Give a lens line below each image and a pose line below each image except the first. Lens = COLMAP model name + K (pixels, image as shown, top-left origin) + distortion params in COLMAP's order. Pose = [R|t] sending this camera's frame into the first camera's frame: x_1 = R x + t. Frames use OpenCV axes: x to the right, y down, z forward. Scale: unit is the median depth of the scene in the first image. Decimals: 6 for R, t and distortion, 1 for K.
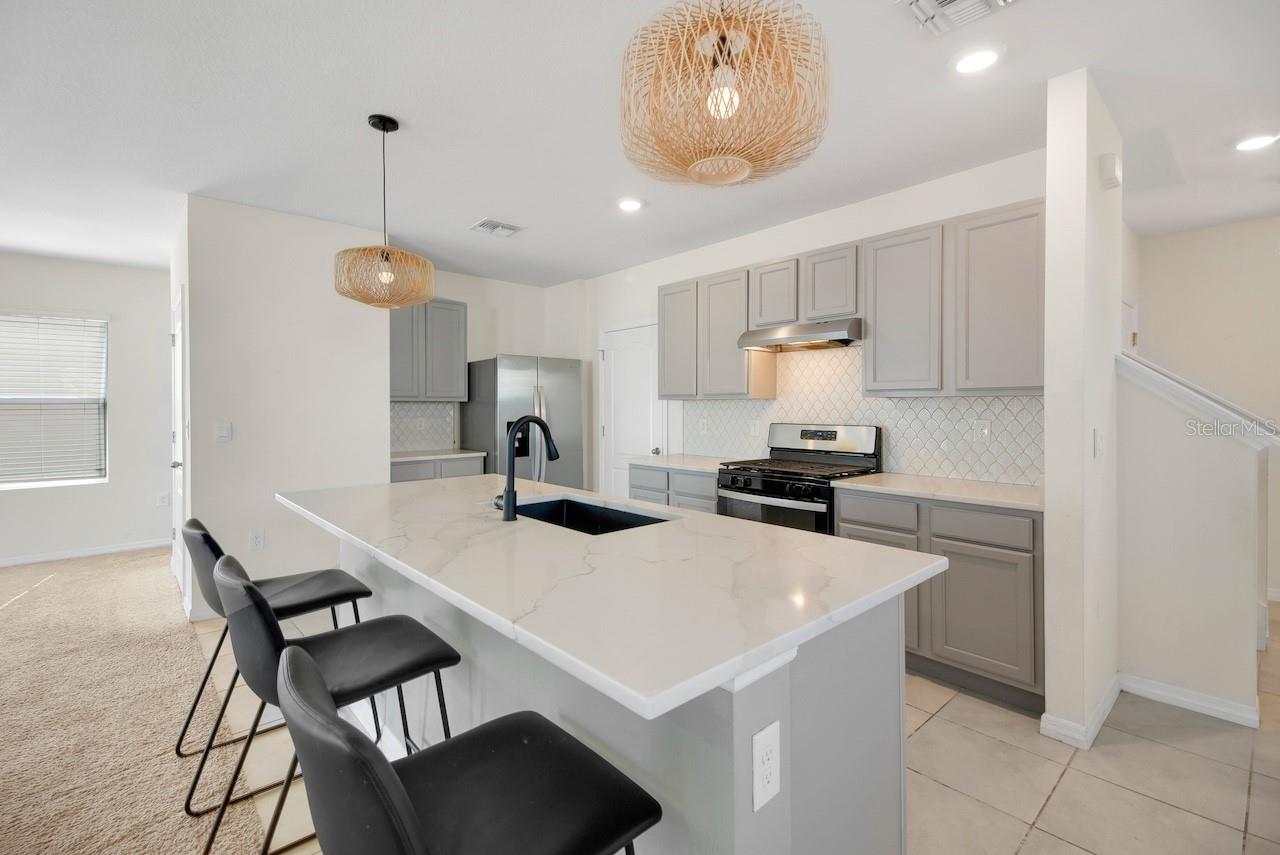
lens RADIAL K [[556.0, 0, 628.1], [0, 556.0, 409.9], [0, 0, 1]] dist [0.052303, -0.021026]
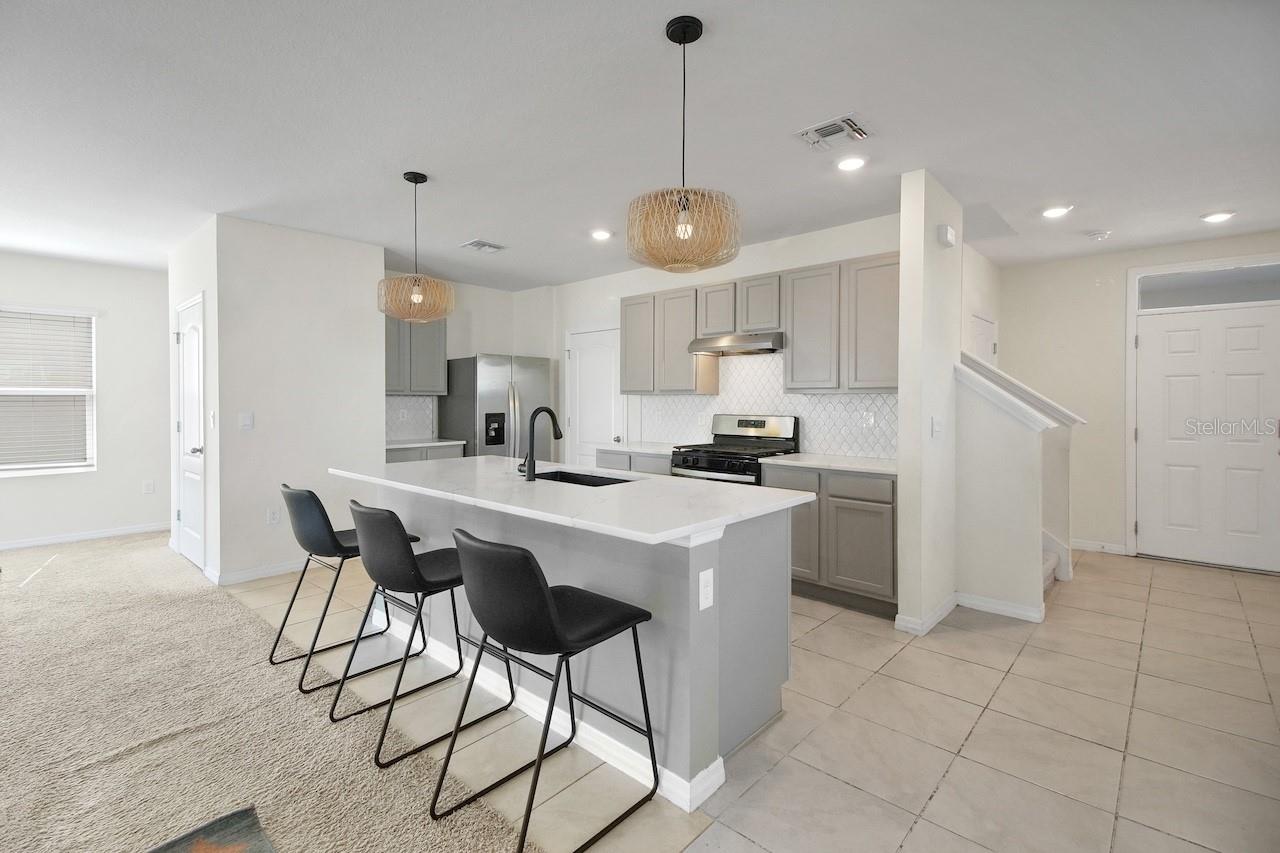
lens RADIAL K [[570.2, 0, 630.5], [0, 570.2, 403.5], [0, 0, 1]] dist [0.050859, -0.023292]
pose [[0.995084, 0.002447, 0.099008, -0.056228], [-0.002432, 0.999997, -0.000268, 0.000984], [-0.099009, 0.000026, 0.995087, -0.250129]]
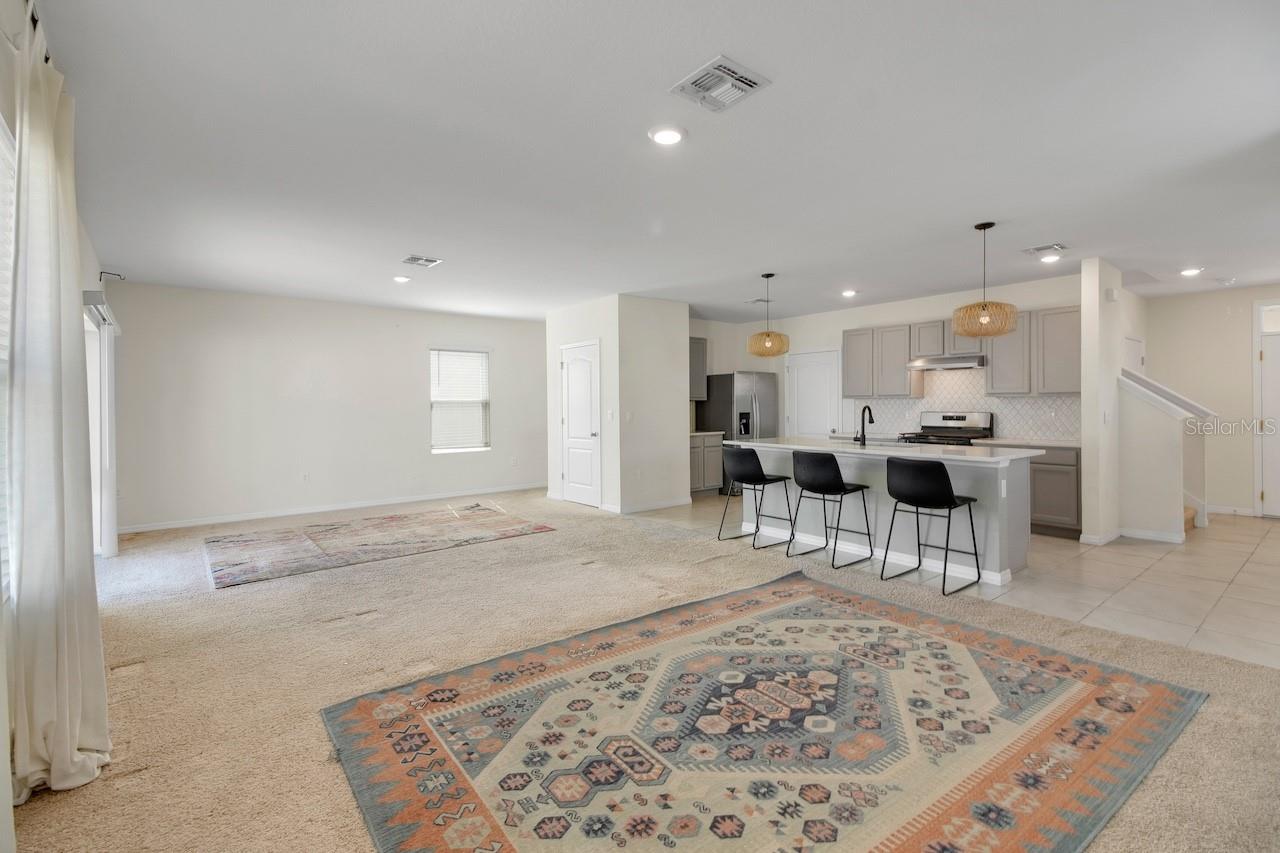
lens RADIAL K [[570.2, 0, 630.5], [0, 570.2, 403.5], [0, 0, 1]] dist [0.050859, -0.023292]
pose [[0.998990, -0.003233, -0.044810, -0.640931], [0.002840, 0.999957, -0.008833, 0.012149], [0.044837, 0.008696, 0.998956, -0.936206]]
